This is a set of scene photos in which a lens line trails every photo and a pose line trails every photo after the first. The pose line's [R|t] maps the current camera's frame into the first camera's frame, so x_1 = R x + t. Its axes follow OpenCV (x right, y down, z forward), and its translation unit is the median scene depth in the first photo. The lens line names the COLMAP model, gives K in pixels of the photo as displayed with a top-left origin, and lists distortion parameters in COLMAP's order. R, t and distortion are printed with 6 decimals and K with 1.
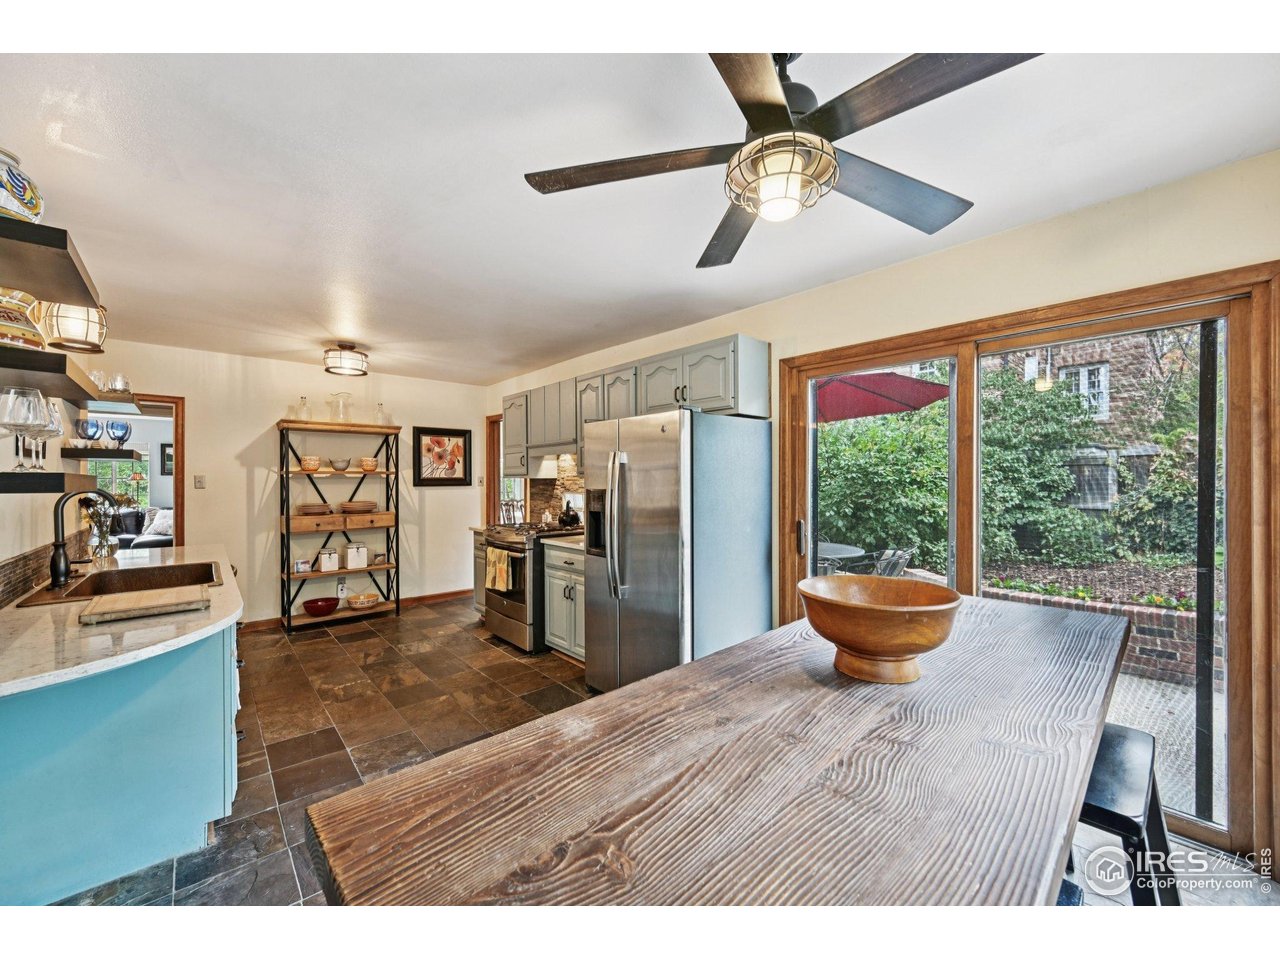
lens RADIAL K [[499.8, 0, 645.4], [0, 499.8, 482.8], [0, 0, 1]] dist [0.000587, 0.000179]
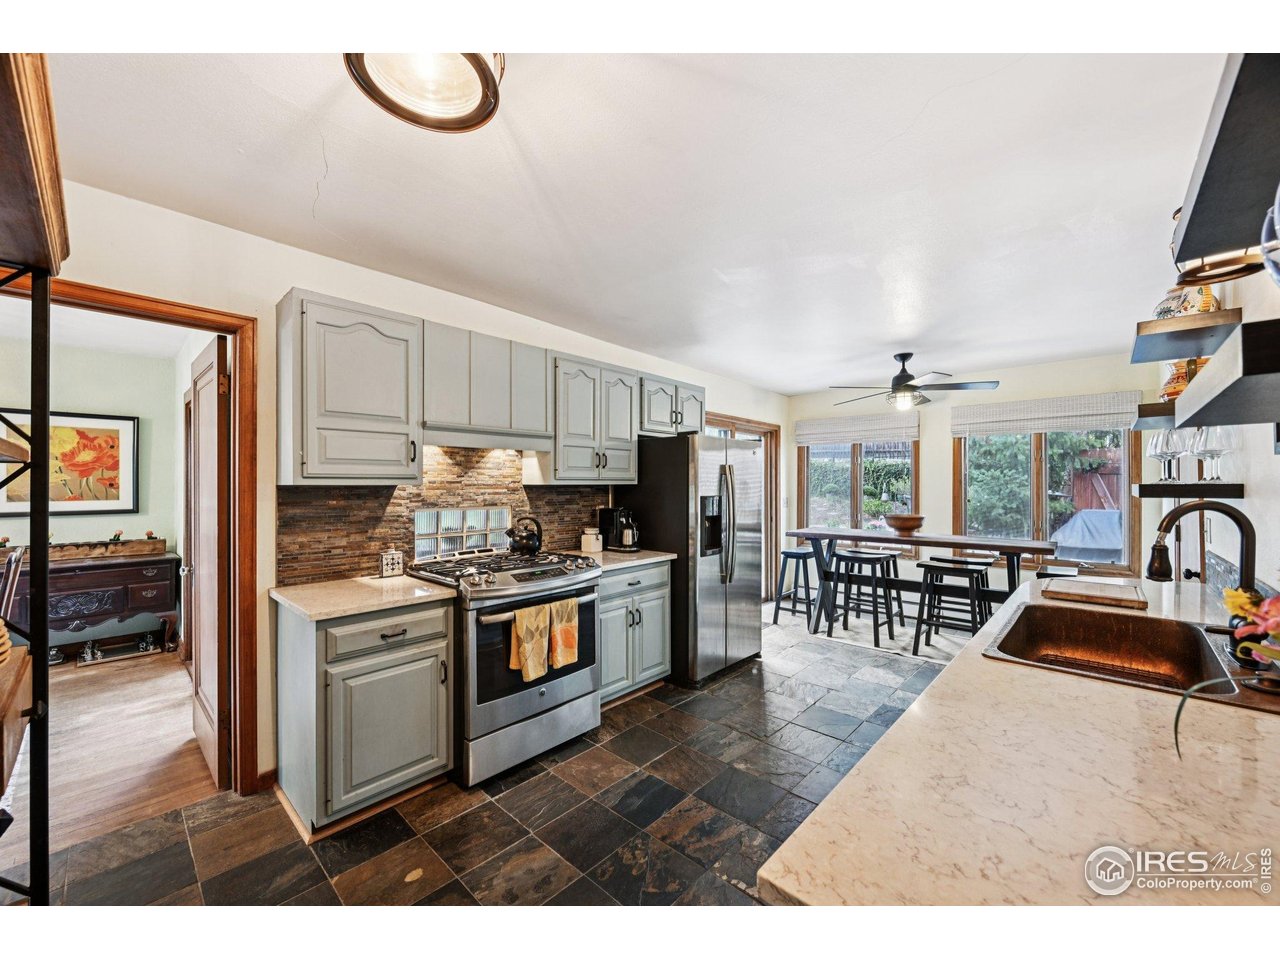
lens RADIAL K [[506.7, 0, 641.0], [0, 506.7, 485.4], [0, 0, 1]] dist [-0.000126, 0.000111]
pose [[-0.093448, 0.001192, 0.995623, -1.005728], [0.005447, 0.999985, -0.000686, -0.008902], [-0.995609, 0.005359, -0.093454, 1.044590]]
